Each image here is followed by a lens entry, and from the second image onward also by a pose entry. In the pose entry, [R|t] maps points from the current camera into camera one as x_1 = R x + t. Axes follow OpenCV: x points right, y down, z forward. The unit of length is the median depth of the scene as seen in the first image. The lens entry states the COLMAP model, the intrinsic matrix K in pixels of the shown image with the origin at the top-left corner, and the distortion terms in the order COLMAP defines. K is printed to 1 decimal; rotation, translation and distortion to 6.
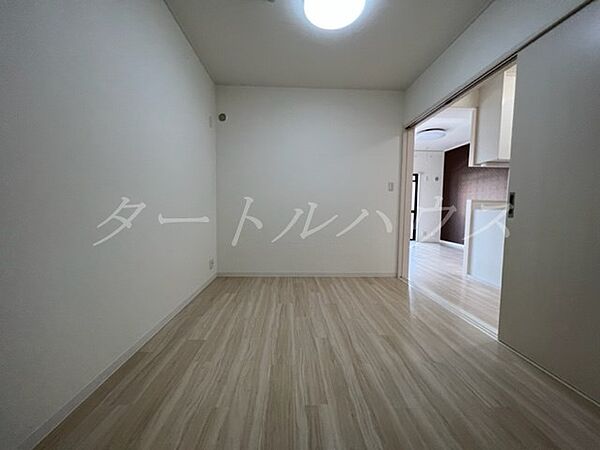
lens RADIAL K [[244.7, 0, 299.8], [0, 244.7, 224.6], [0, 0, 1]] dist [-0.000467, -0.000025]
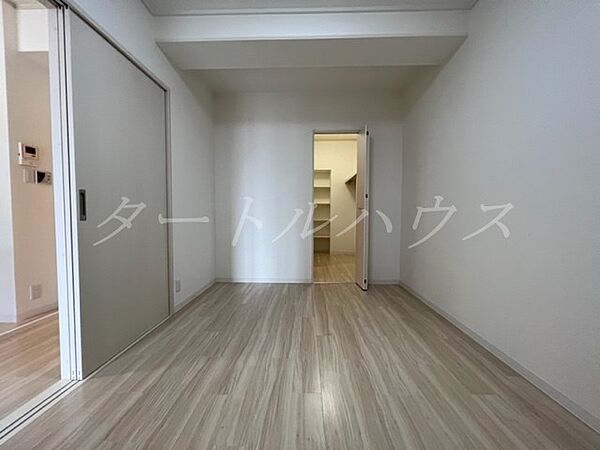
lens RADIAL K [[244.7, 0, 299.7], [0, 244.7, 225.8], [0, 0, 1]] dist [-0.000467, -0.000025]
pose [[-0.997635, -0.019397, 0.065935, 0.101898], [-0.011632, 0.993162, 0.116162, -0.123949], [-0.067737, 0.115120, -0.991039, 1.923291]]
